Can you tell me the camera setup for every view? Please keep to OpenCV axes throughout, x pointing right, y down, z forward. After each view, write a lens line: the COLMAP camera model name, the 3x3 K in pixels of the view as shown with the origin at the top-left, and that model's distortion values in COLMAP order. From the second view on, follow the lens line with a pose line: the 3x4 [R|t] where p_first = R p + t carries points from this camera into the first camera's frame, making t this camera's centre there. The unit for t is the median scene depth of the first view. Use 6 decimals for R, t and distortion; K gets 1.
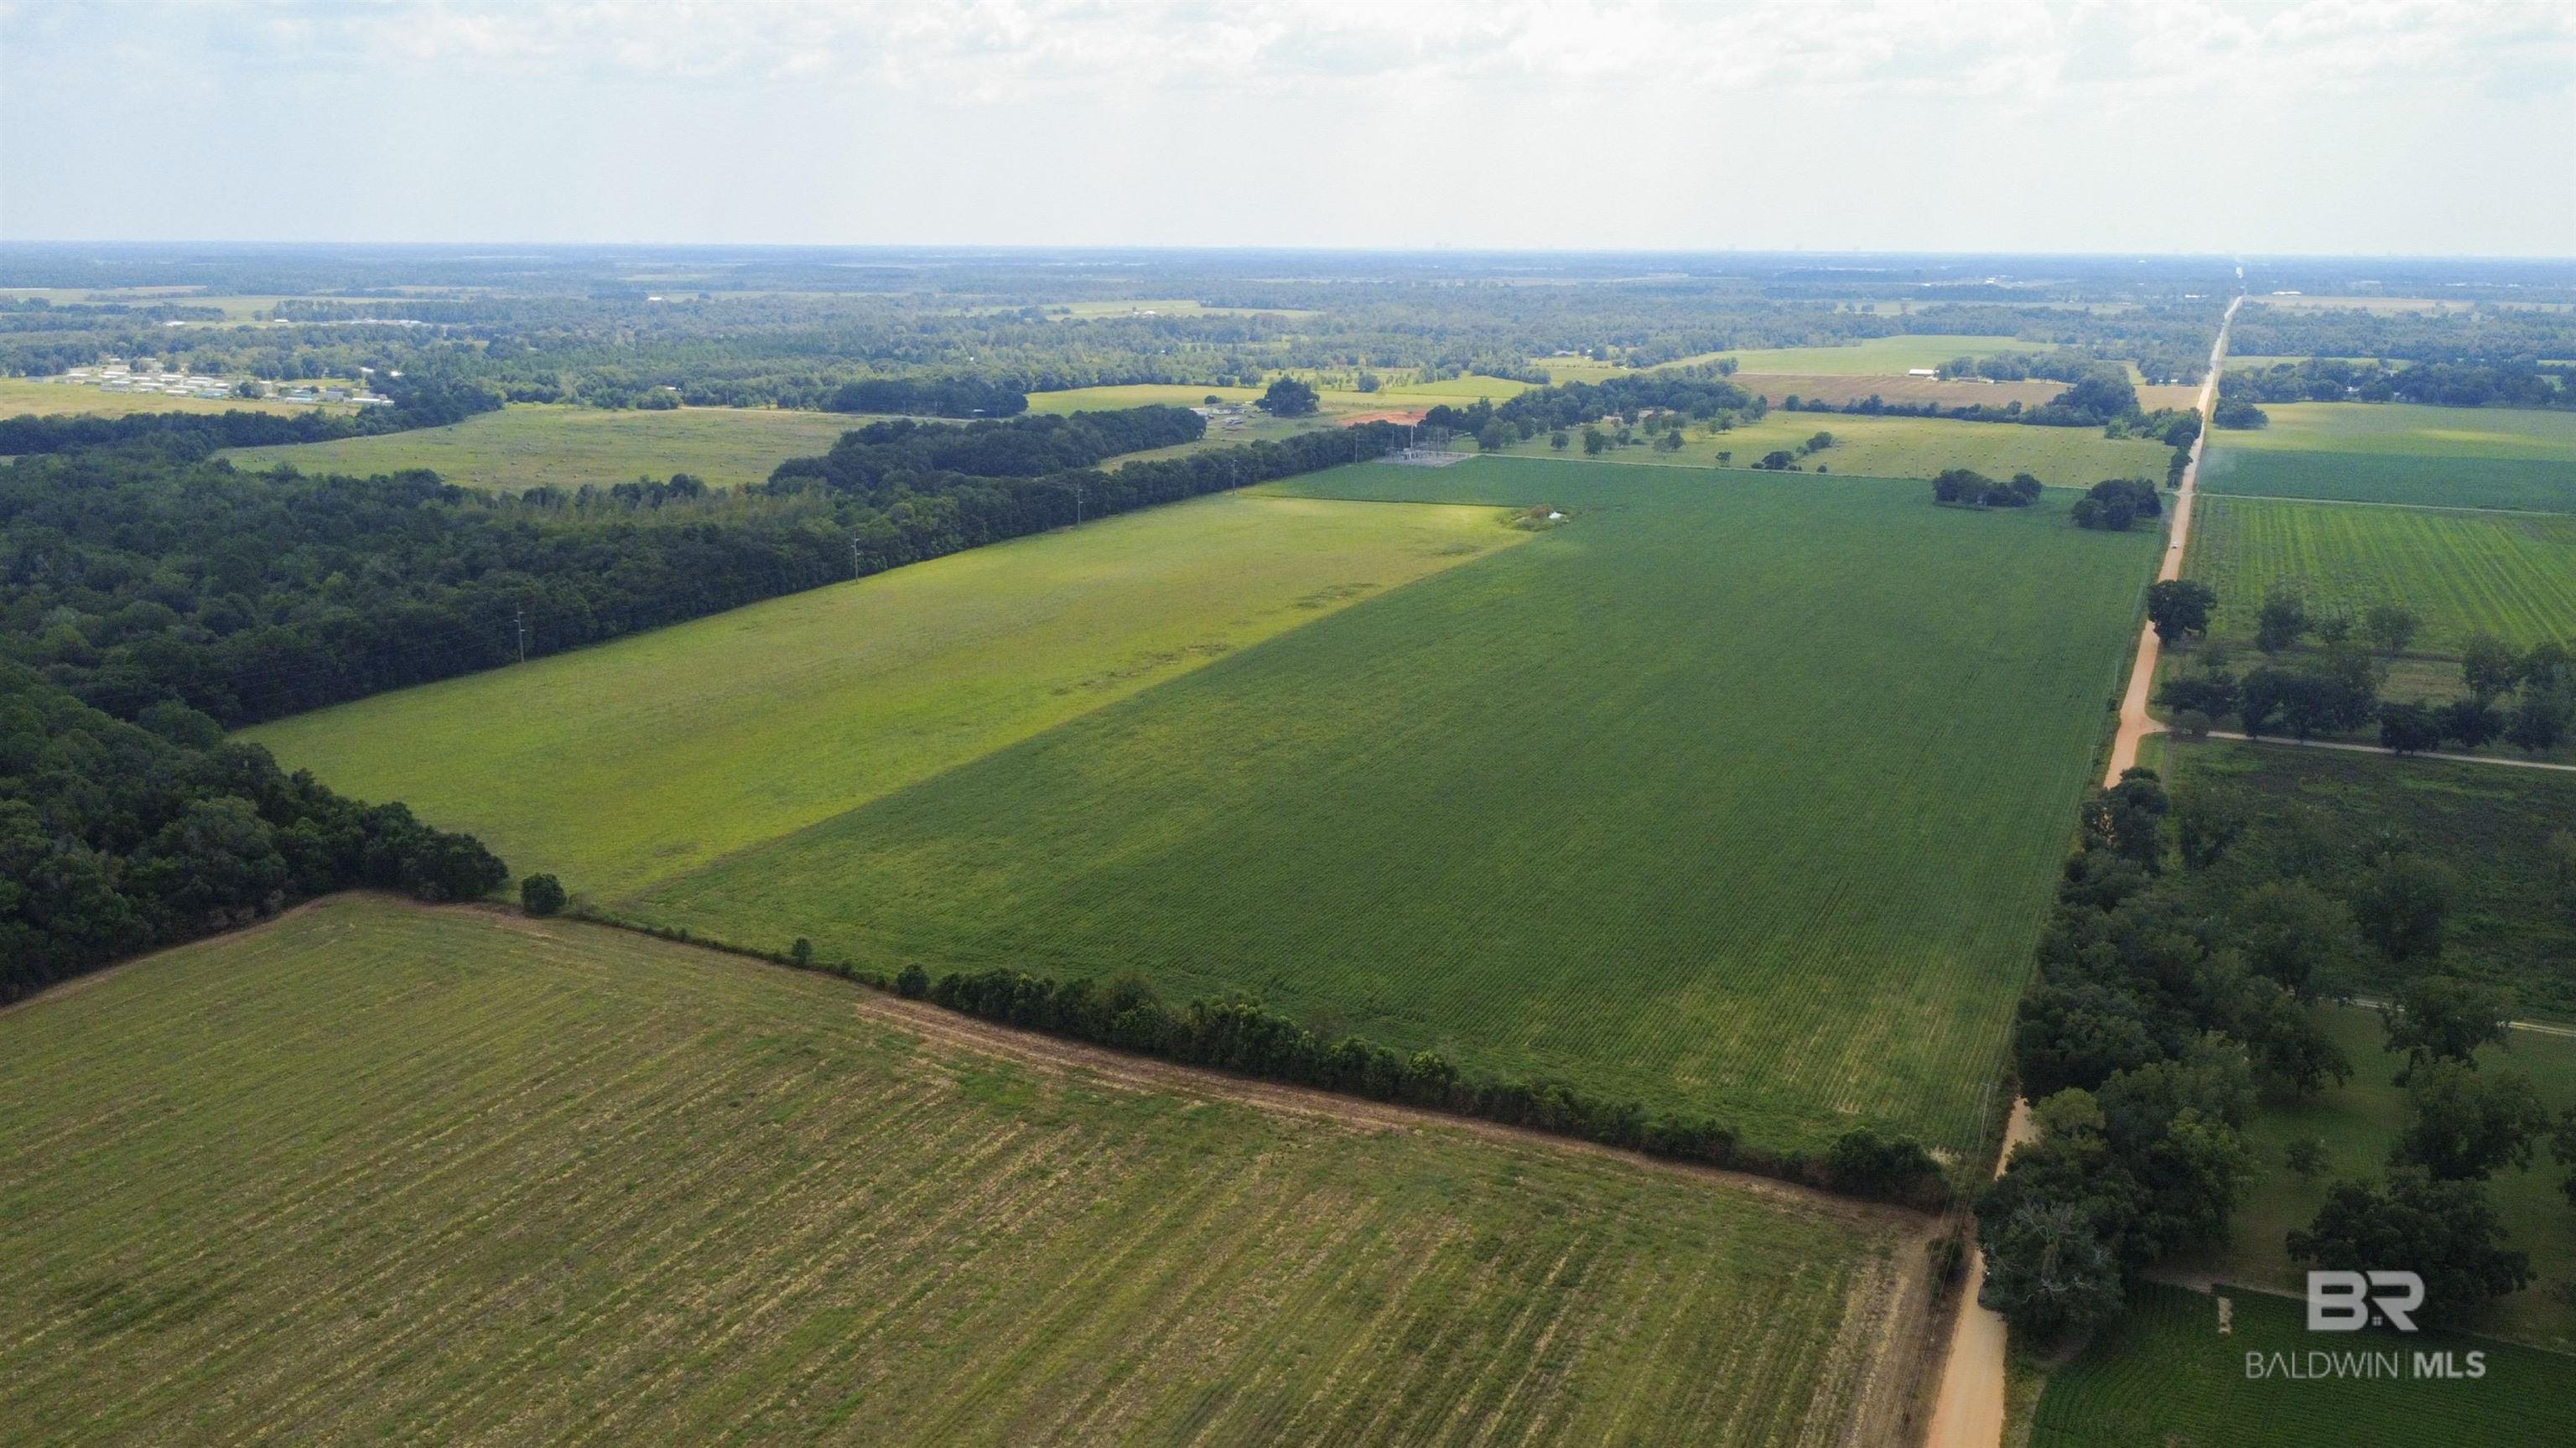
lens RADIAL K [[1937.1, 0, 1288.0], [0, 1937.1, 724.0], [0, 0, 1]] dist [0.004450, -0.002497]
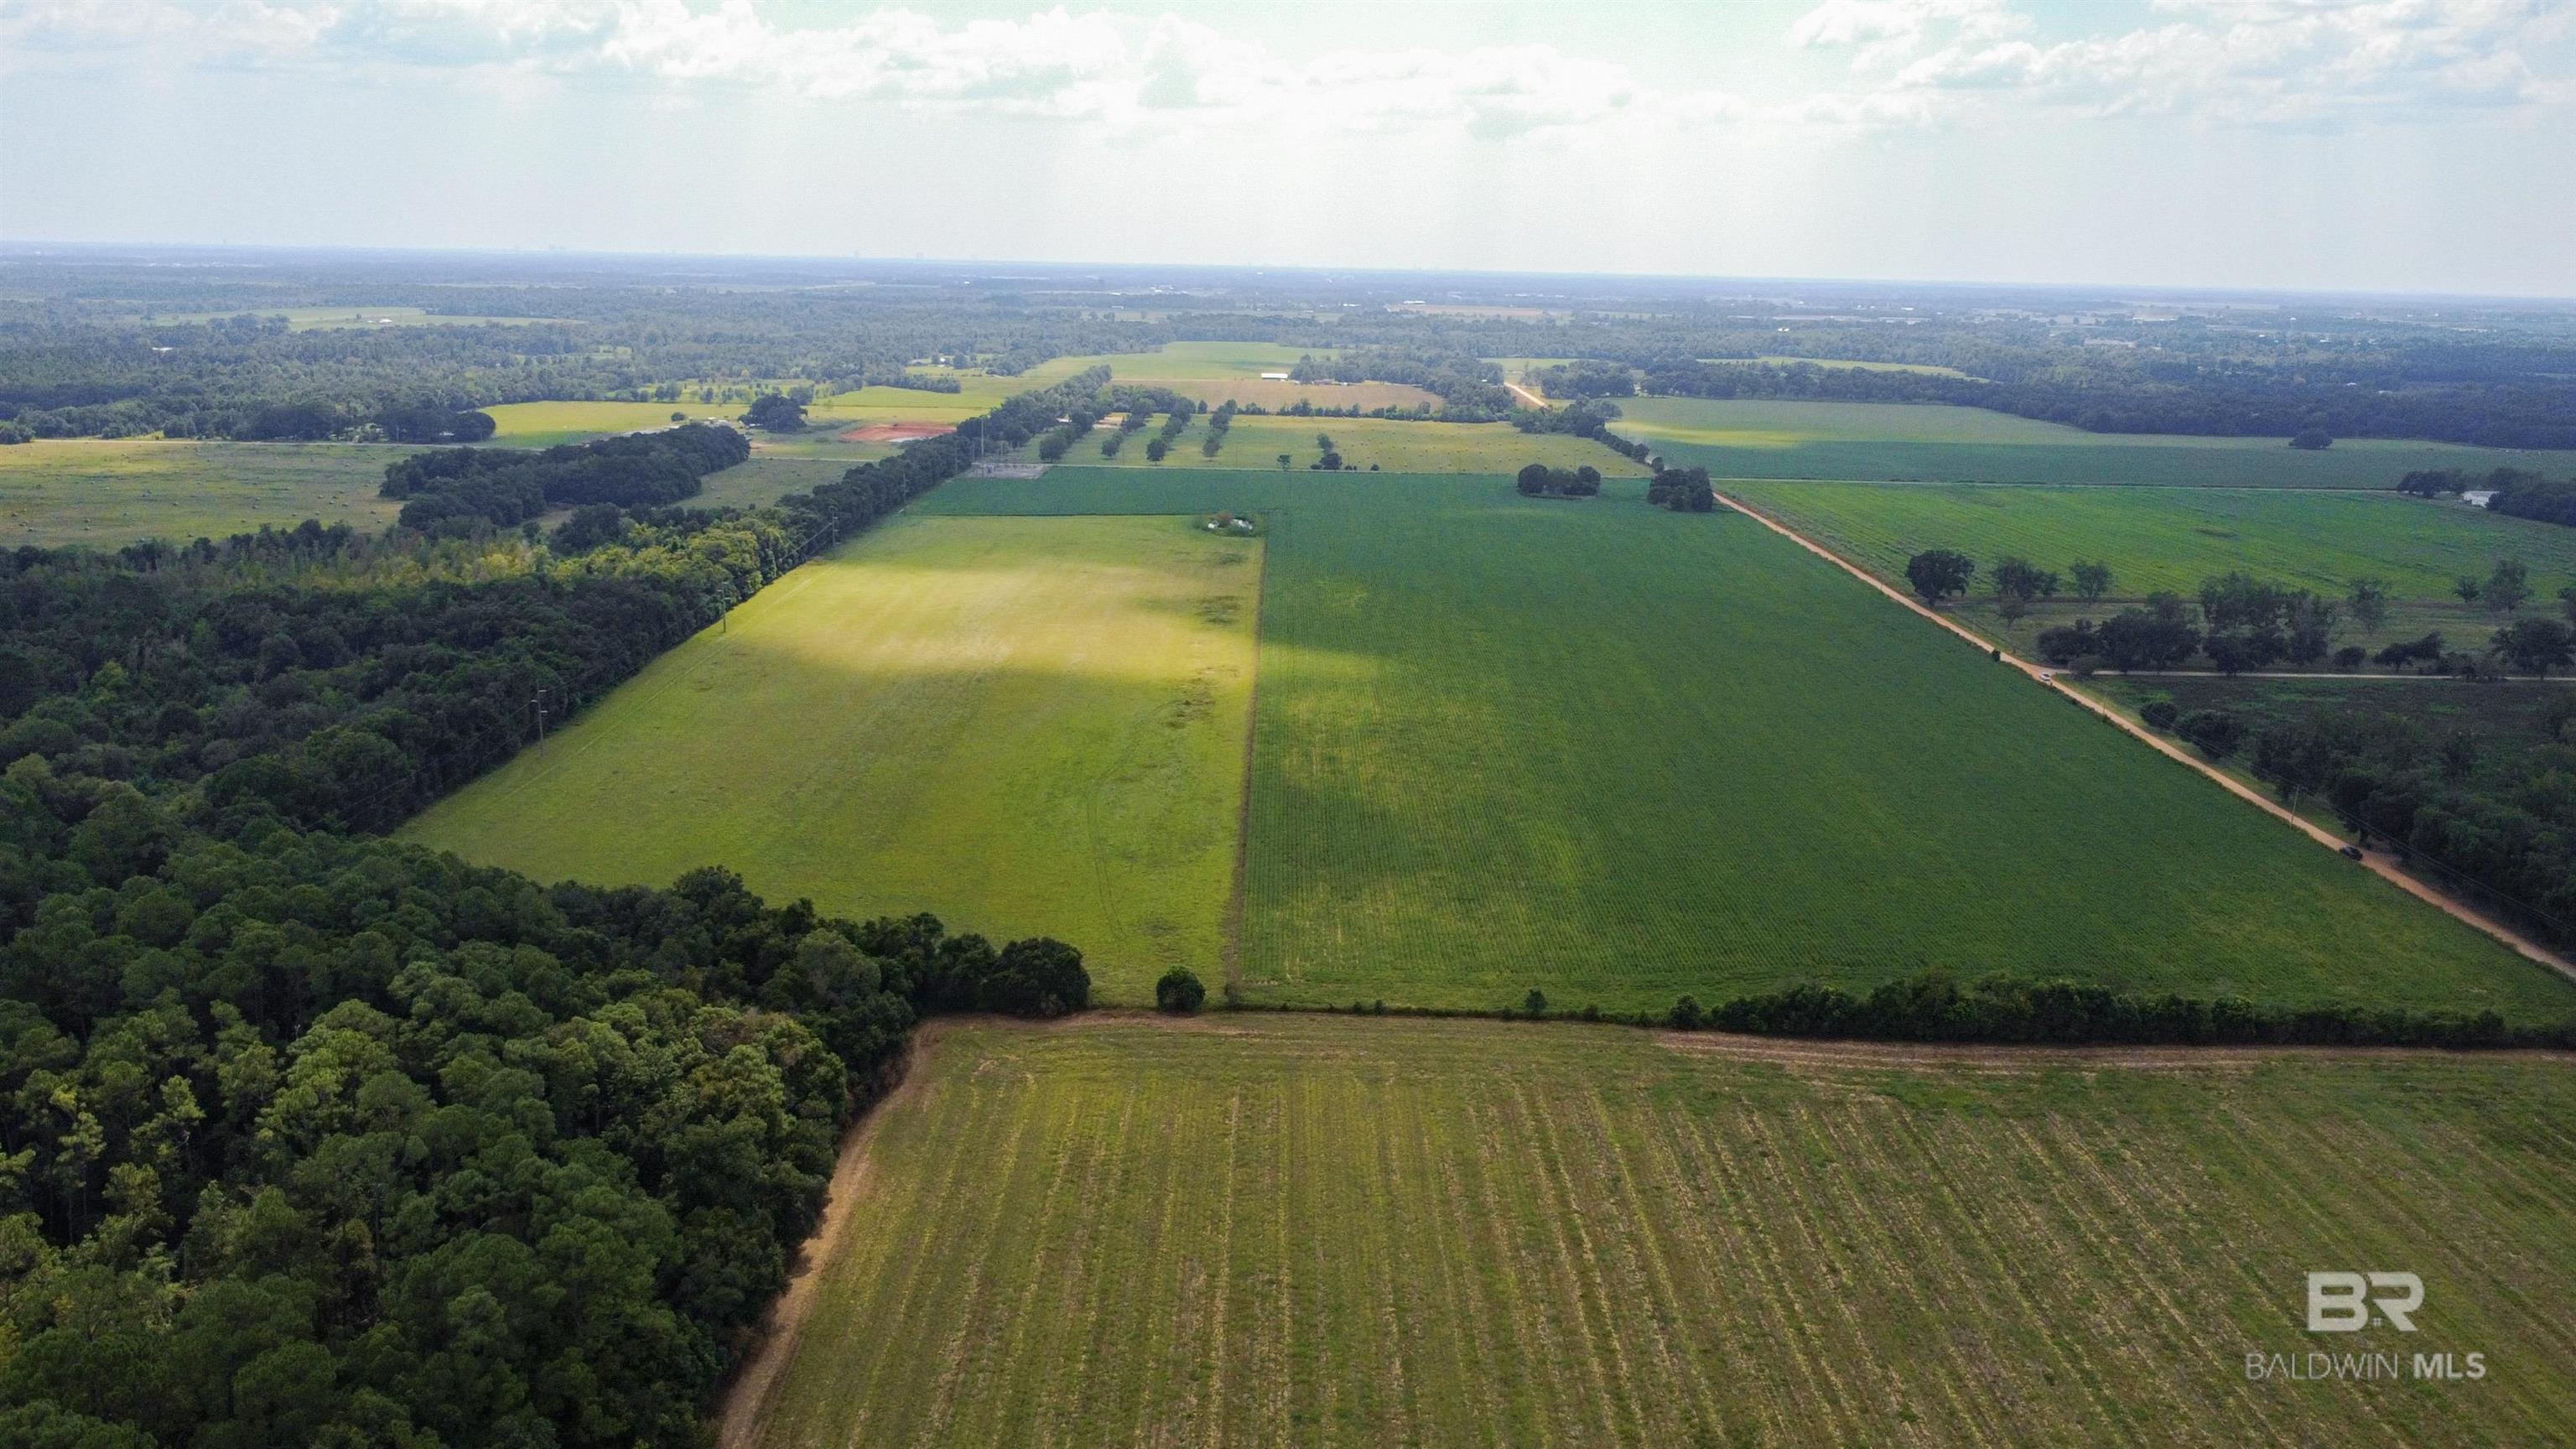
lens RADIAL K [[1873.3, 0, 1288.0], [0, 1873.3, 724.5], [0, 0, 1]] dist [-0.001907, 0.006045]
pose [[0.903087, -0.091468, 0.419604, -0.482123], [0.089477, 0.995688, 0.024470, -0.036191], [-0.420033, 0.015446, 0.907378, 0.127655]]
